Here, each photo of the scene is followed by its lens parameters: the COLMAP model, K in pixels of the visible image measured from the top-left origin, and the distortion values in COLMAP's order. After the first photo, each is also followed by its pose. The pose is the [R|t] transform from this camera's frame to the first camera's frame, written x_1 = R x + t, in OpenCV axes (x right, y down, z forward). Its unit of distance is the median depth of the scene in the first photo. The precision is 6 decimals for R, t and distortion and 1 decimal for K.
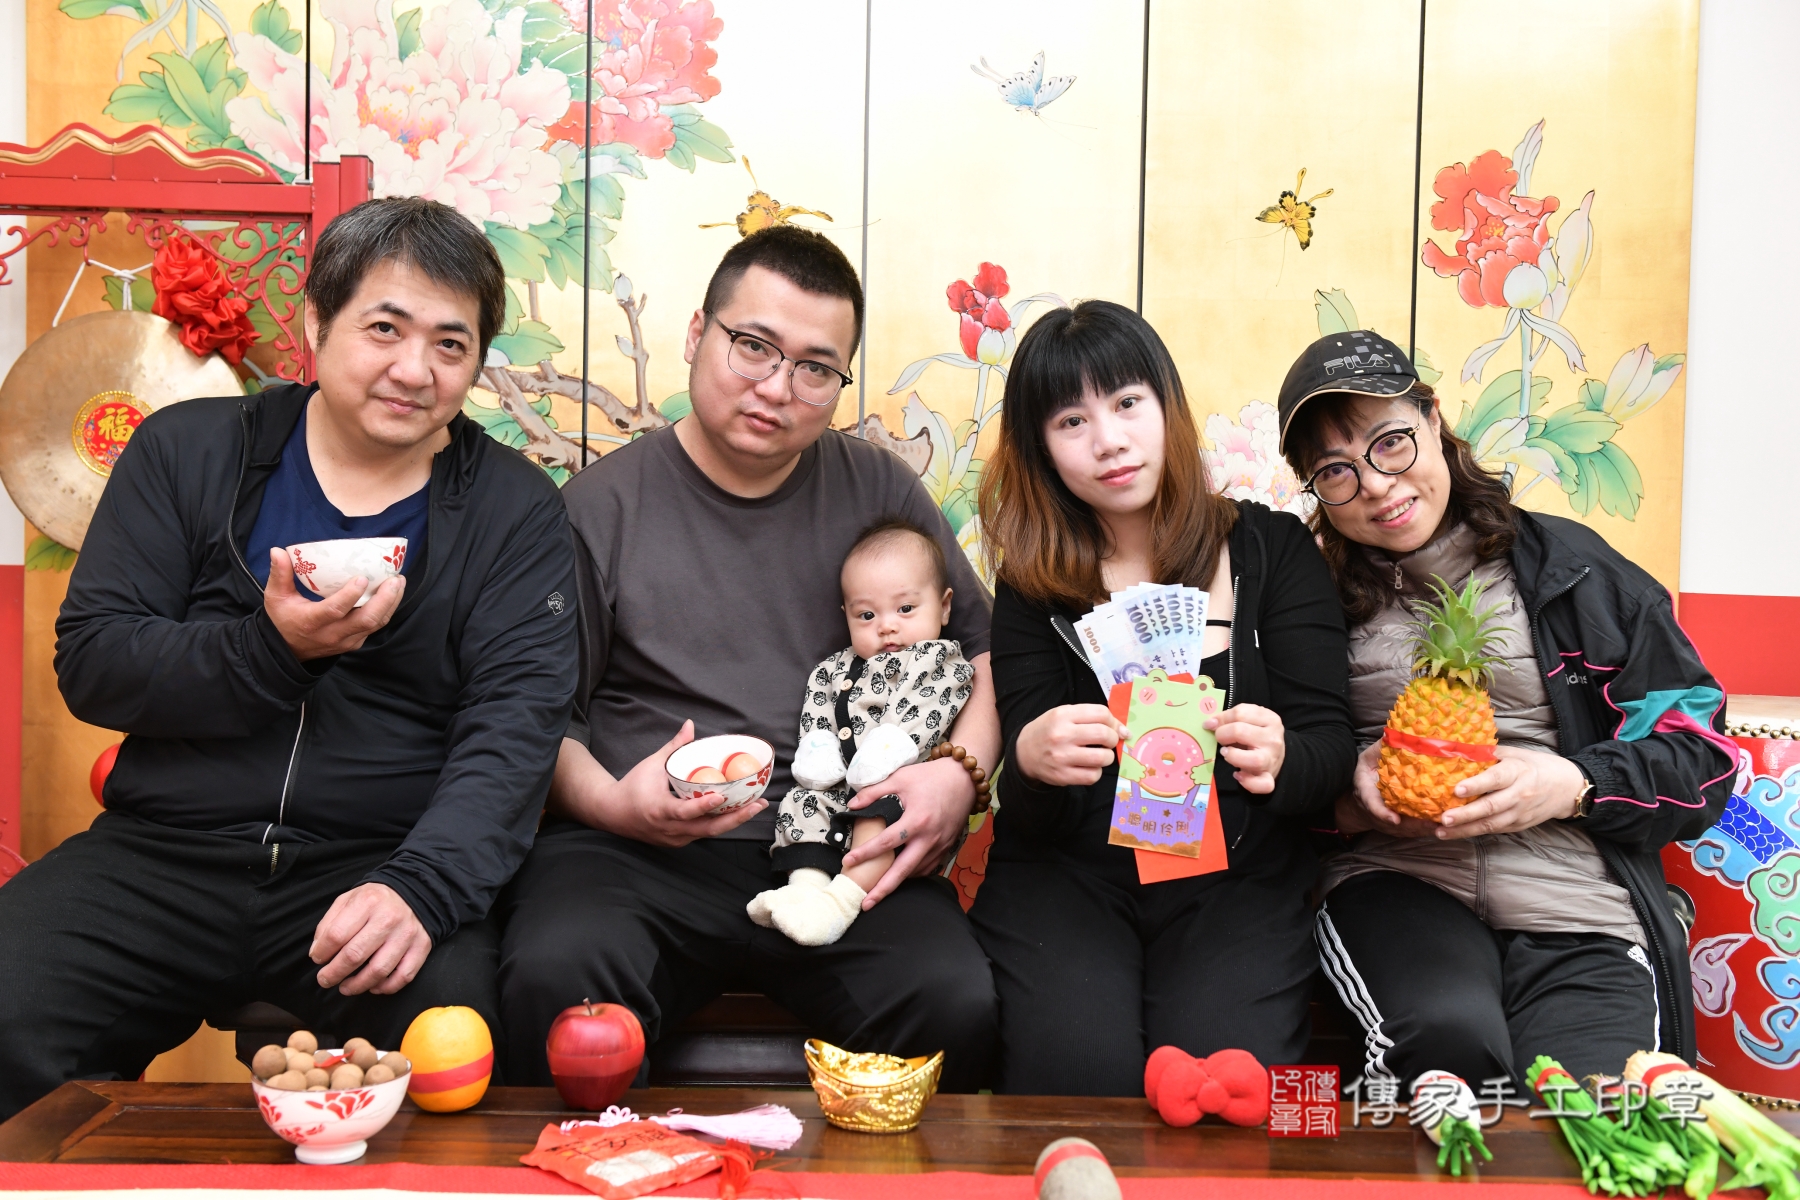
lens RADIAL K [[1864.3, 0, 885.2], [0, 1864.3, 600.4], [0, 0, 1]] dist [0.054280, 0.000000]
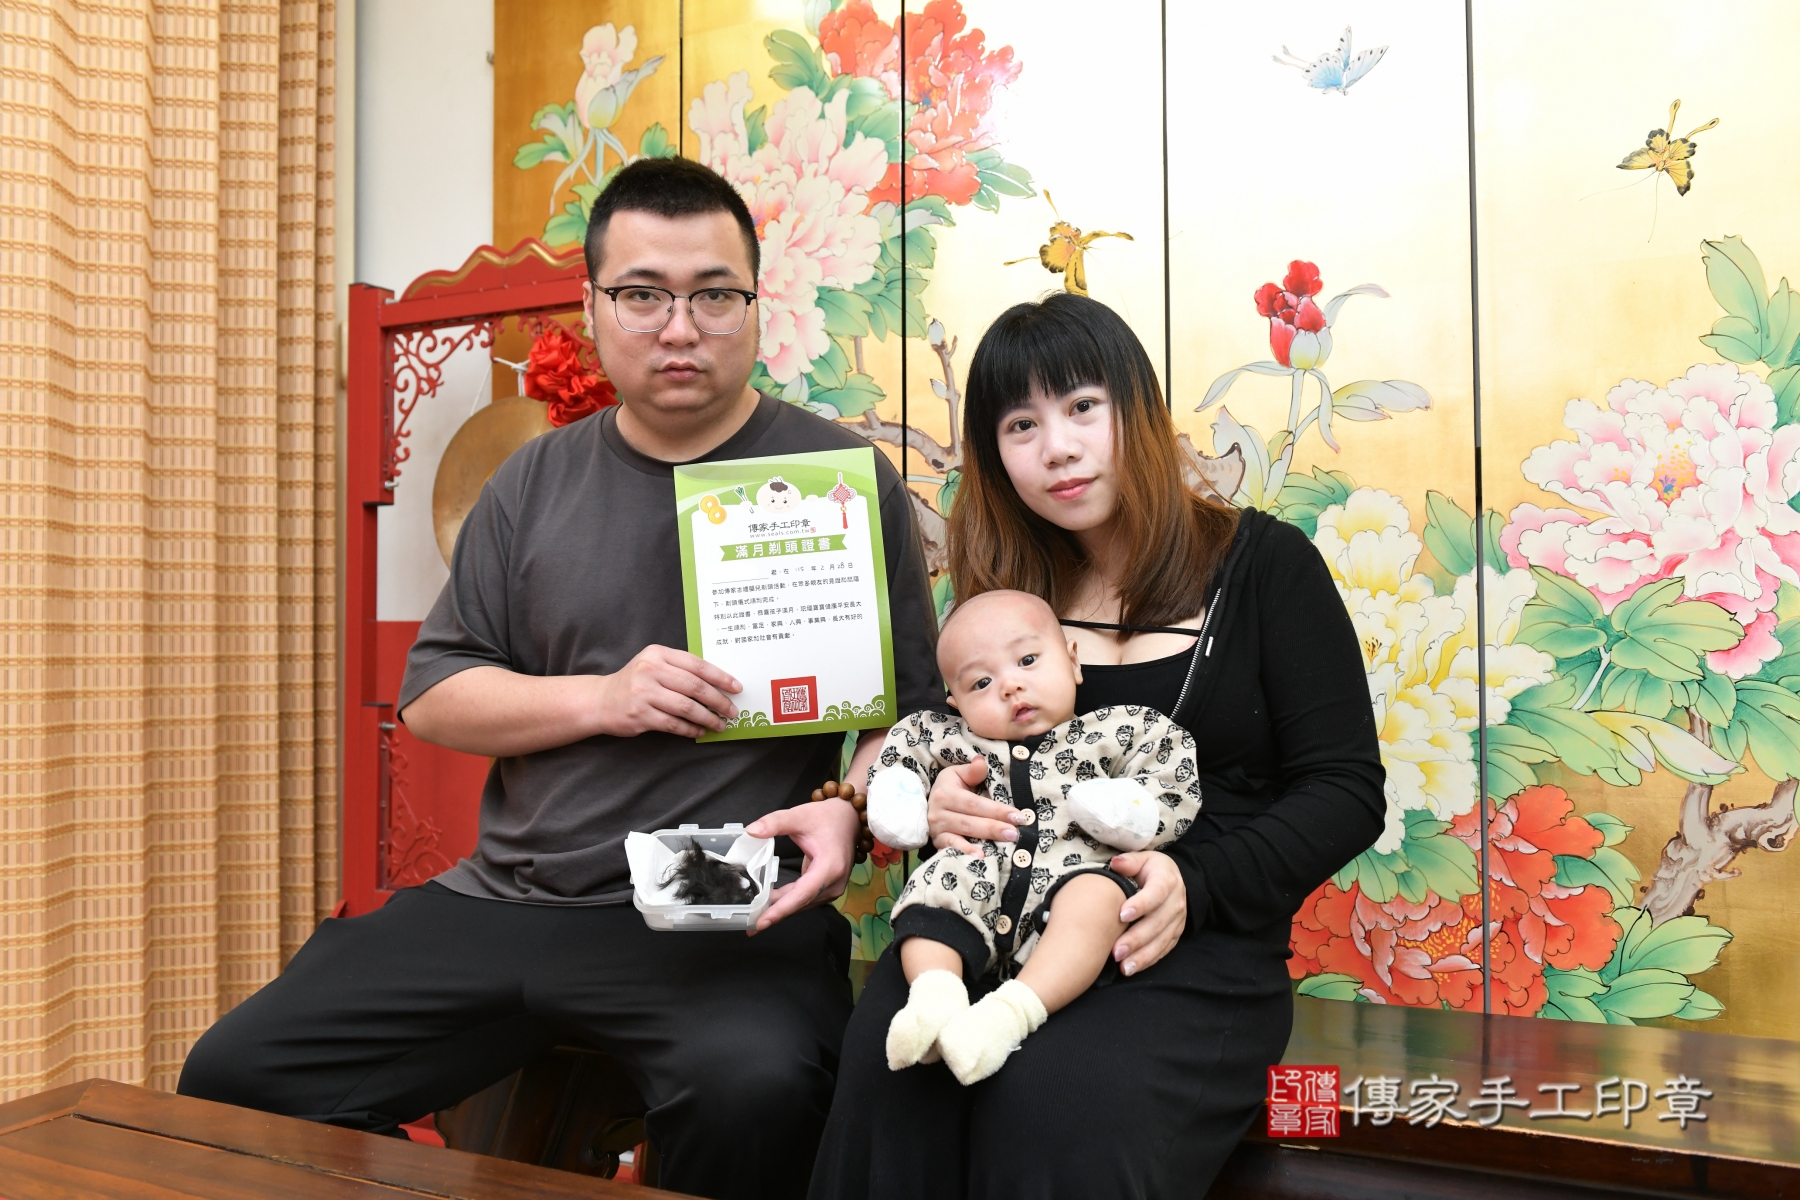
lens RADIAL K [[1494.9, 0, 882.1], [0, 1494.9, 599.9], [0, 0, 1]] dist [-0.009638, -0.010372]
pose [[0.893868, -0.036847, -0.446814, 0.196025], [0.012853, 0.998313, -0.056614, 0.025798], [0.448146, 0.044863, 0.892834, 0.259550]]
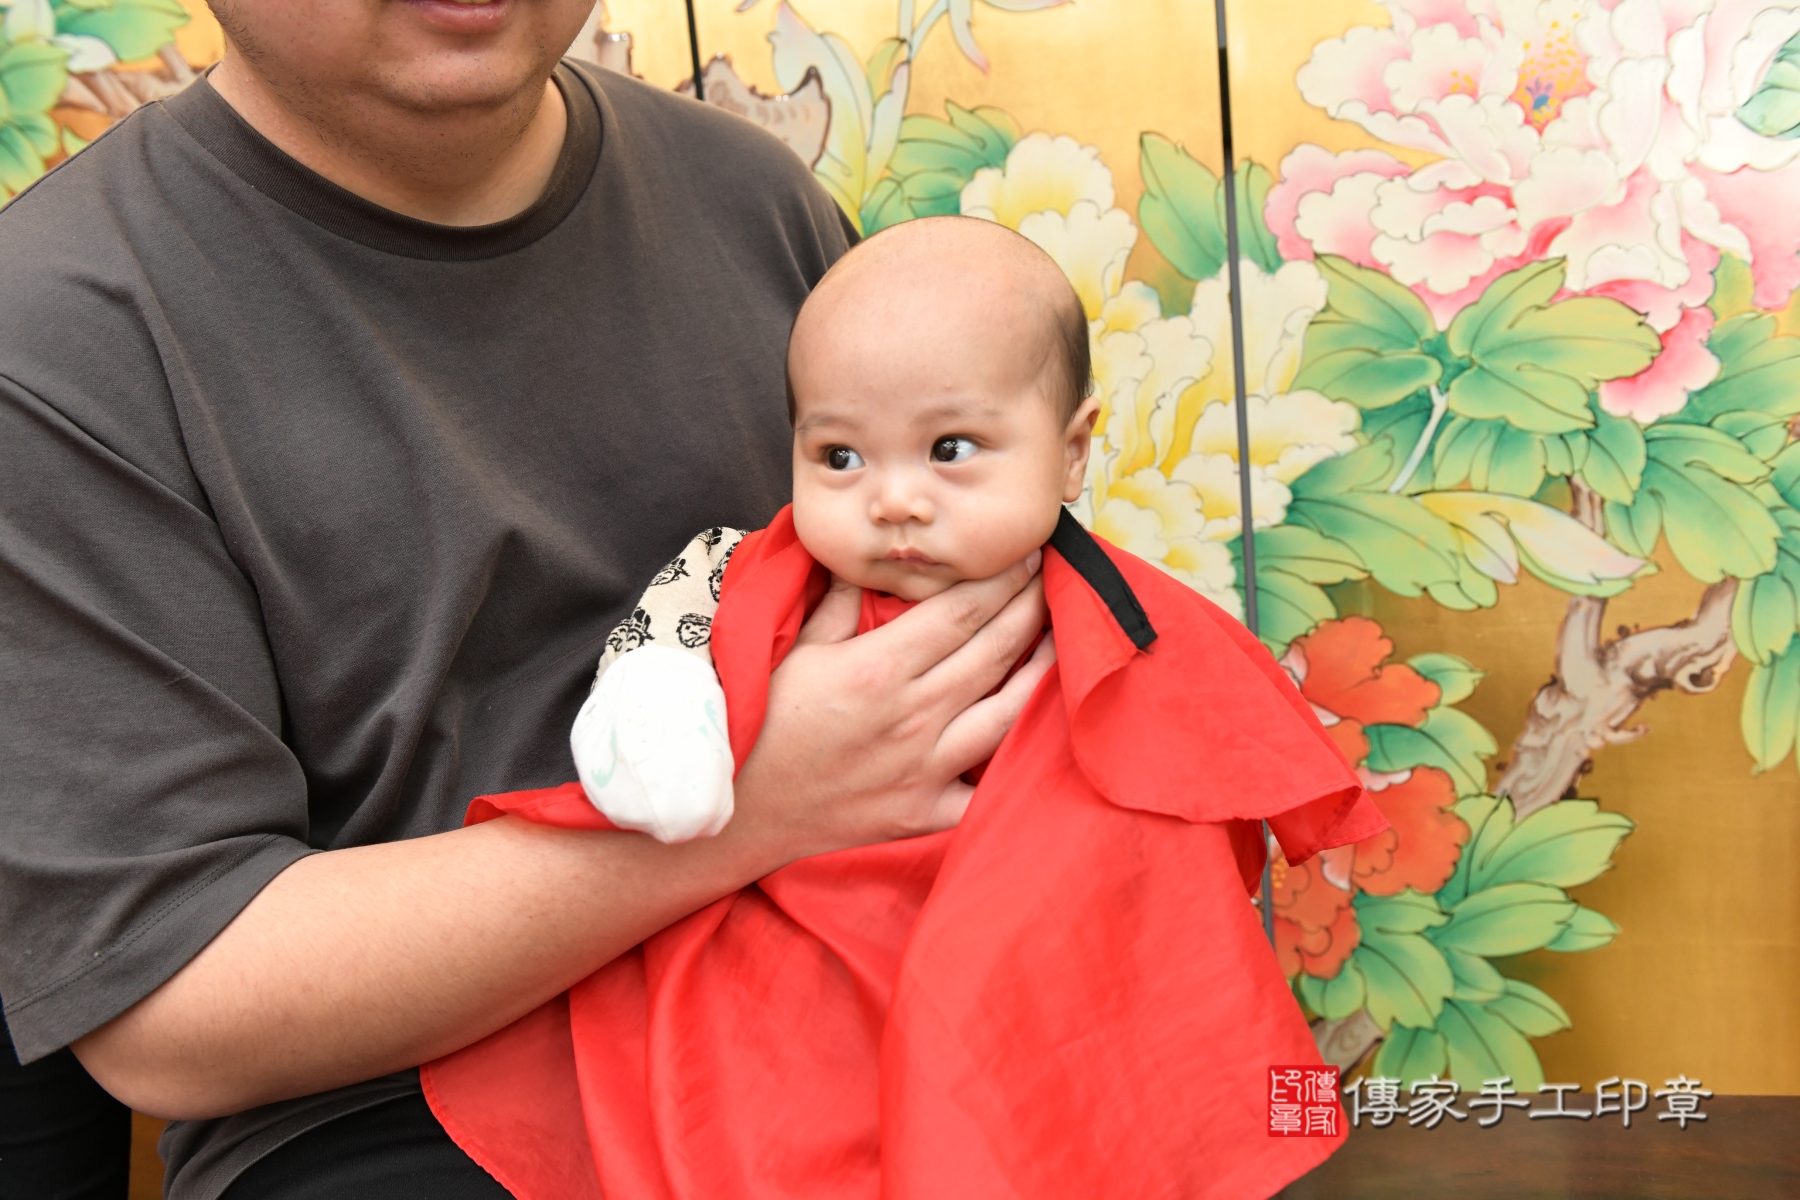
lens RADIAL K [[1622.4, 0, 883.2], [0, 1622.4, 607.9], [0, 0, 1]] dist [0.009942, -0.023764]
pose [[0.963099, -0.061291, -0.262077, 0.152790], [0.108706, 0.979353, 0.170441, -0.019272], [0.246219, -0.192641, 0.949877, 0.545576]]
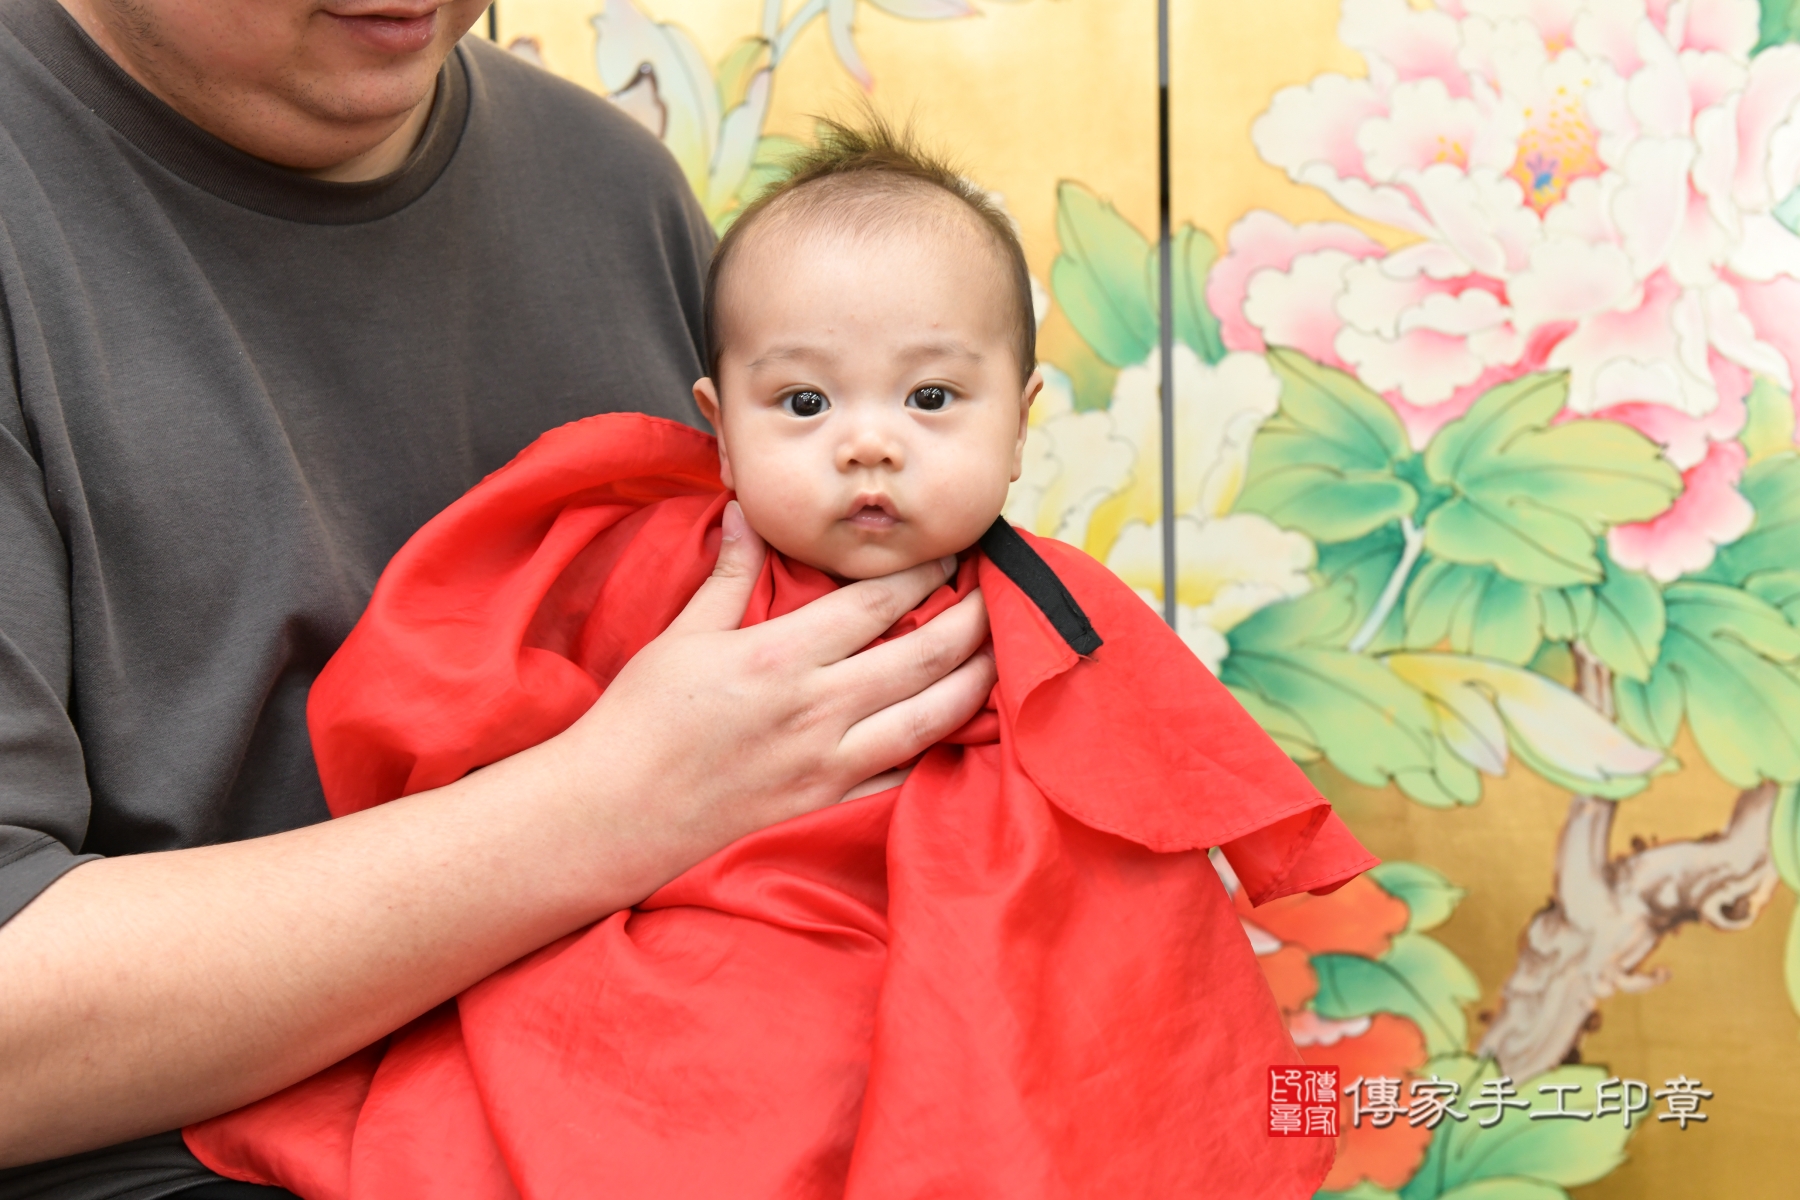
lens RADIAL K [[2542.9, 0, 890.8], [0, 2542.9, 590.1], [0, 0, 1]] dist [0.111391, 0.000000]
pose [[0.990159, -0.031892, -0.136261, 0.149066], [0.036991, 0.998701, 0.035053, 0.005127], [0.134966, -0.039748, 0.990053, 0.450455]]
